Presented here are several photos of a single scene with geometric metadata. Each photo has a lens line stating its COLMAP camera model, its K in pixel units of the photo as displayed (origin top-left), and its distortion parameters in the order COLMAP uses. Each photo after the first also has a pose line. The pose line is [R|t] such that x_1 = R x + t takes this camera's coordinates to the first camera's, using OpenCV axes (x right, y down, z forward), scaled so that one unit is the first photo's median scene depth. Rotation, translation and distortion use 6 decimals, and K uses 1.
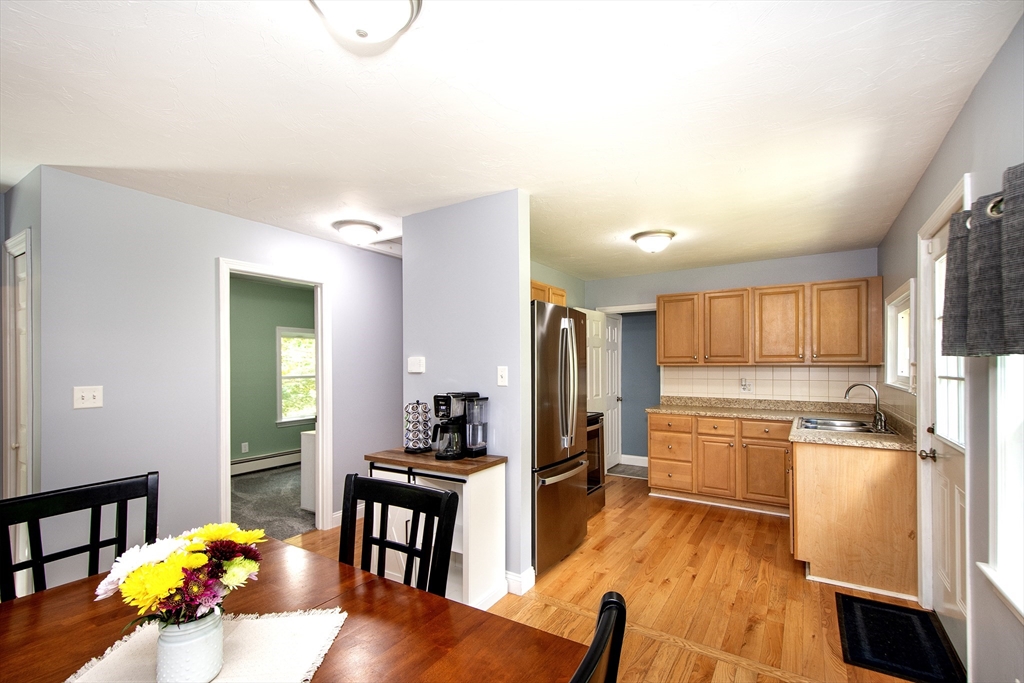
lens RADIAL K [[456.1, 0, 507.3], [0, 456.1, 364.2], [0, 0, 1]] dist [-0.009111, -0.004363]
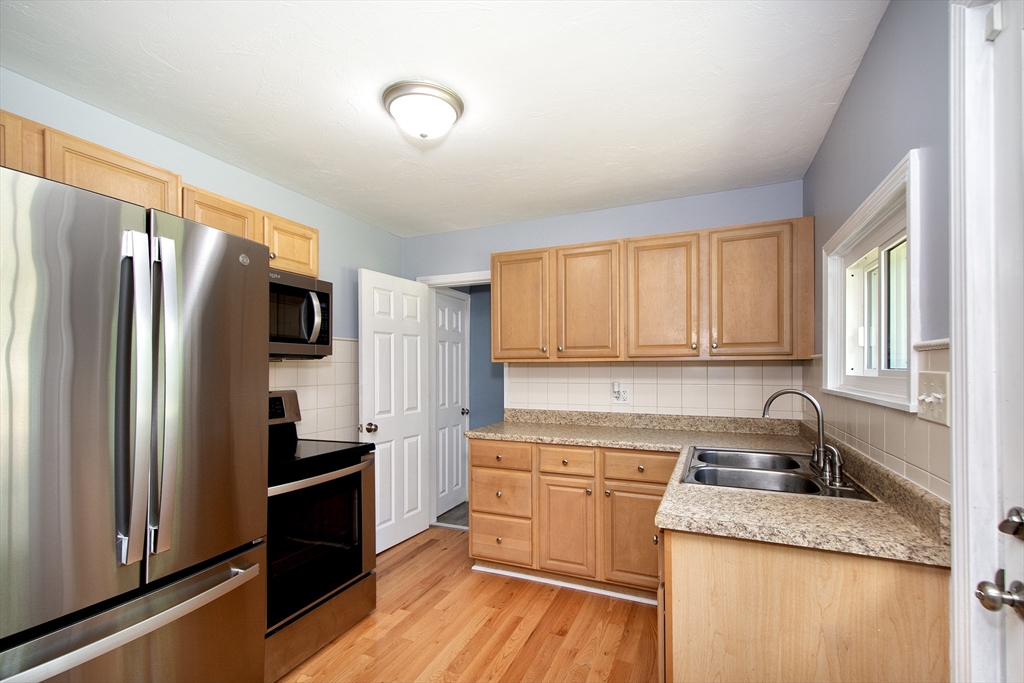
lens RADIAL K [[456.1, 0, 513.3], [0, 456.1, 367.9], [0, 0, 1]] dist [-0.009111, -0.004363]
pose [[0.985016, 0.001432, 0.172458, 0.288160], [-0.000977, 0.999996, -0.002725, 0.014135], [-0.172461, 0.002516, 0.985013, 0.417727]]
